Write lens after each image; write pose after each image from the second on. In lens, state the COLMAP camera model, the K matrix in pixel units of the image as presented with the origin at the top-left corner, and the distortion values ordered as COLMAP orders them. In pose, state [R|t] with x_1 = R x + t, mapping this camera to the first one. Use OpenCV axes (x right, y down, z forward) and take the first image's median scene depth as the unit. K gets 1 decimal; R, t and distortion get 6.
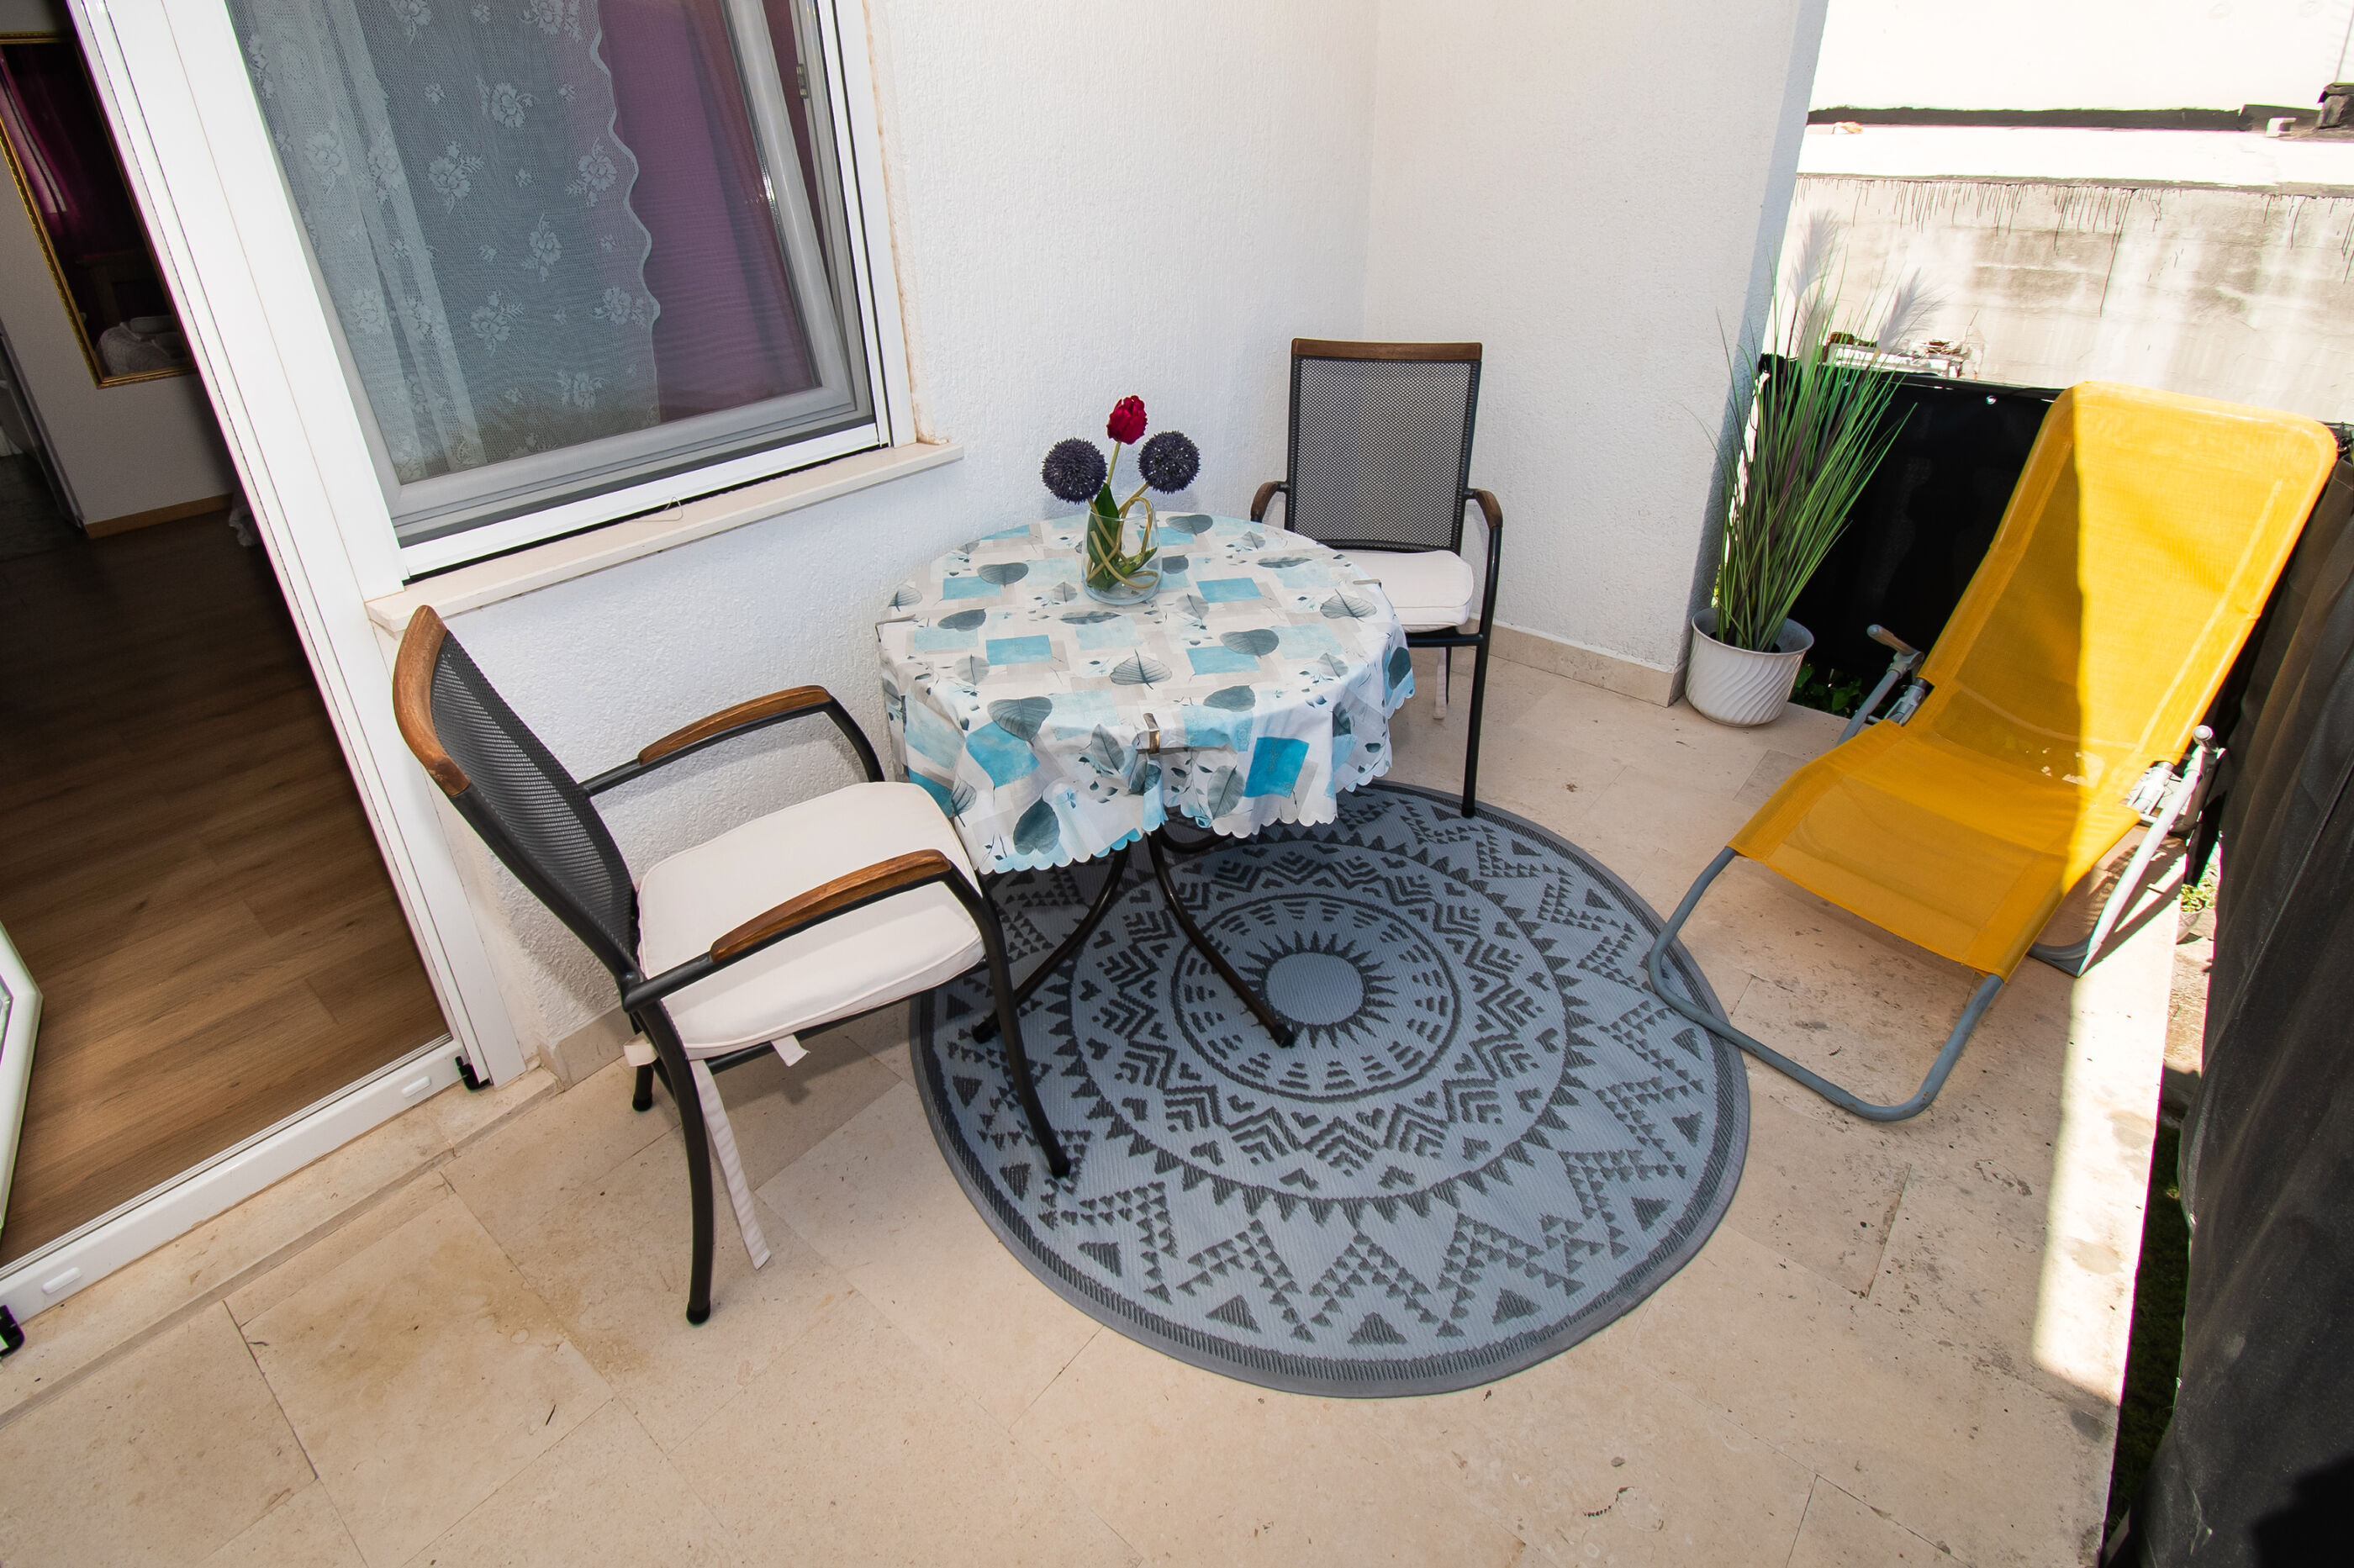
lens RADIAL K [[1085.2, 0, 1180.3], [0, 1085.2, 750.6], [0, 0, 1]] dist [0.003663, -0.016601]
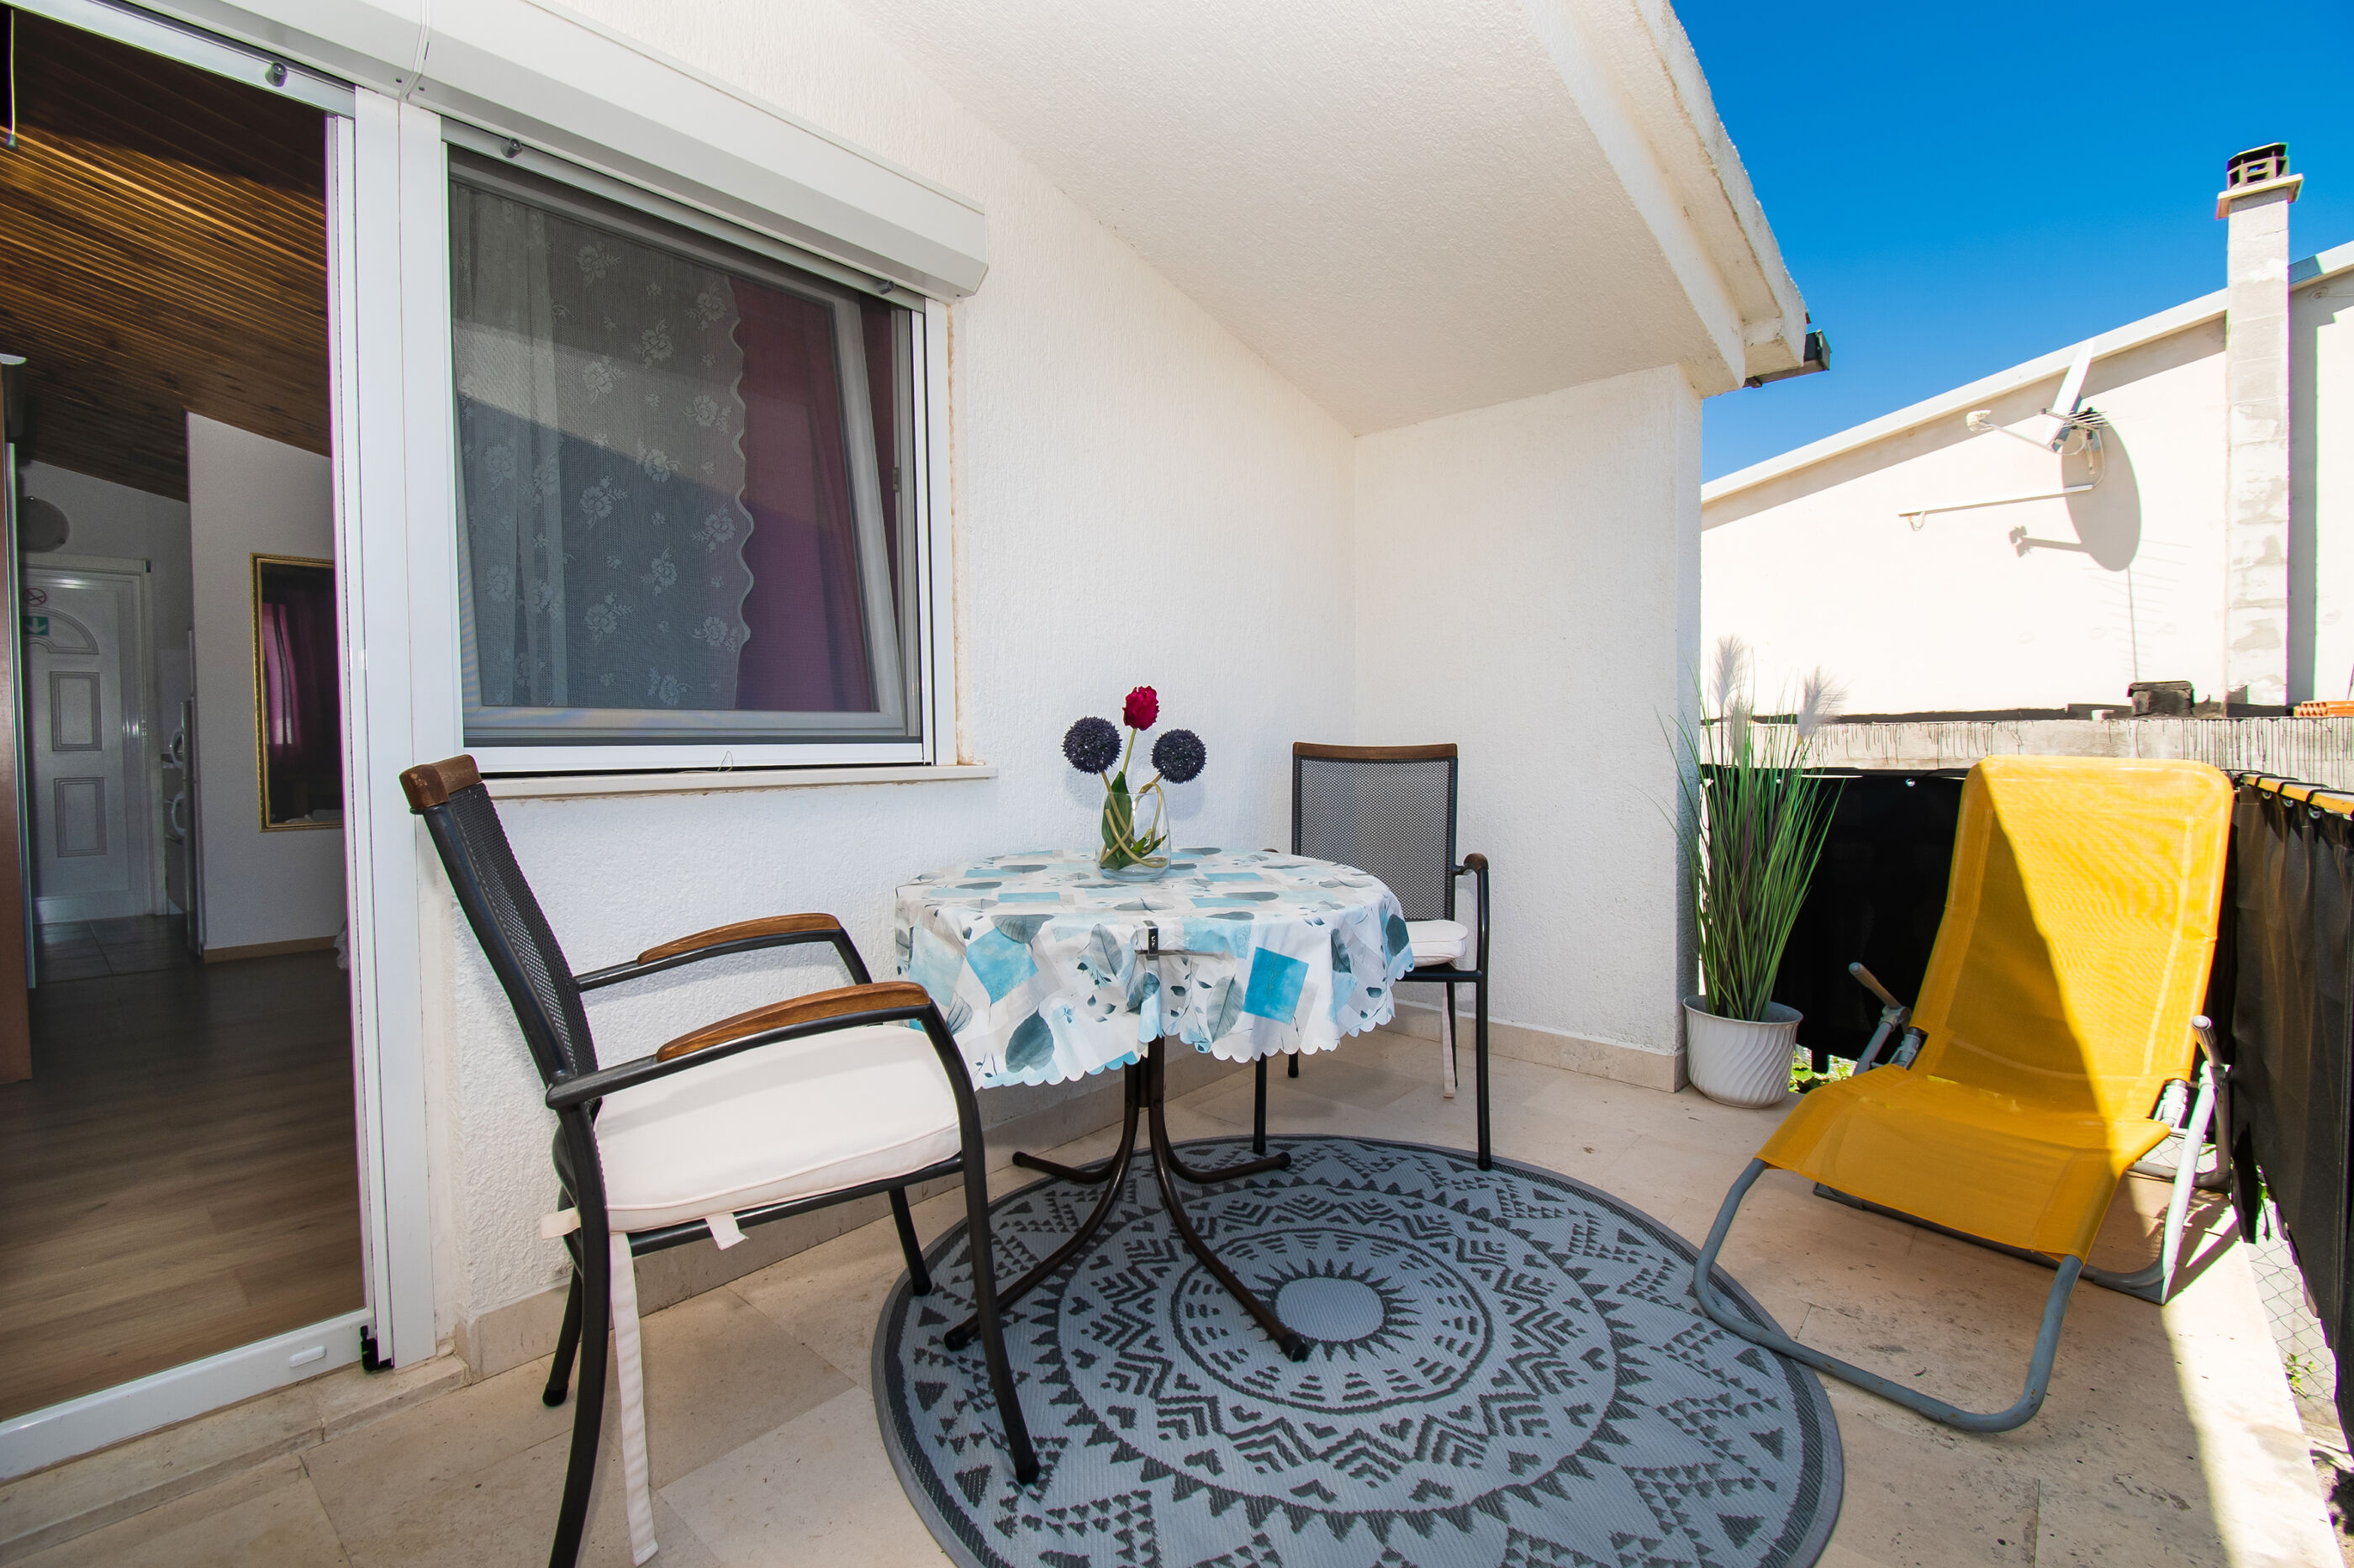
lens RADIAL K [[997.0, 0, 1199.3], [0, 997.0, 778.6], [0, 0, 1]] dist [-0.000032, -0.012942]
pose [[0.999927, 0.010666, -0.005699, 0.017669], [-0.012058, 0.915157, -0.402917, 0.174648], [0.000918, 0.402957, 0.915219, 0.073405]]
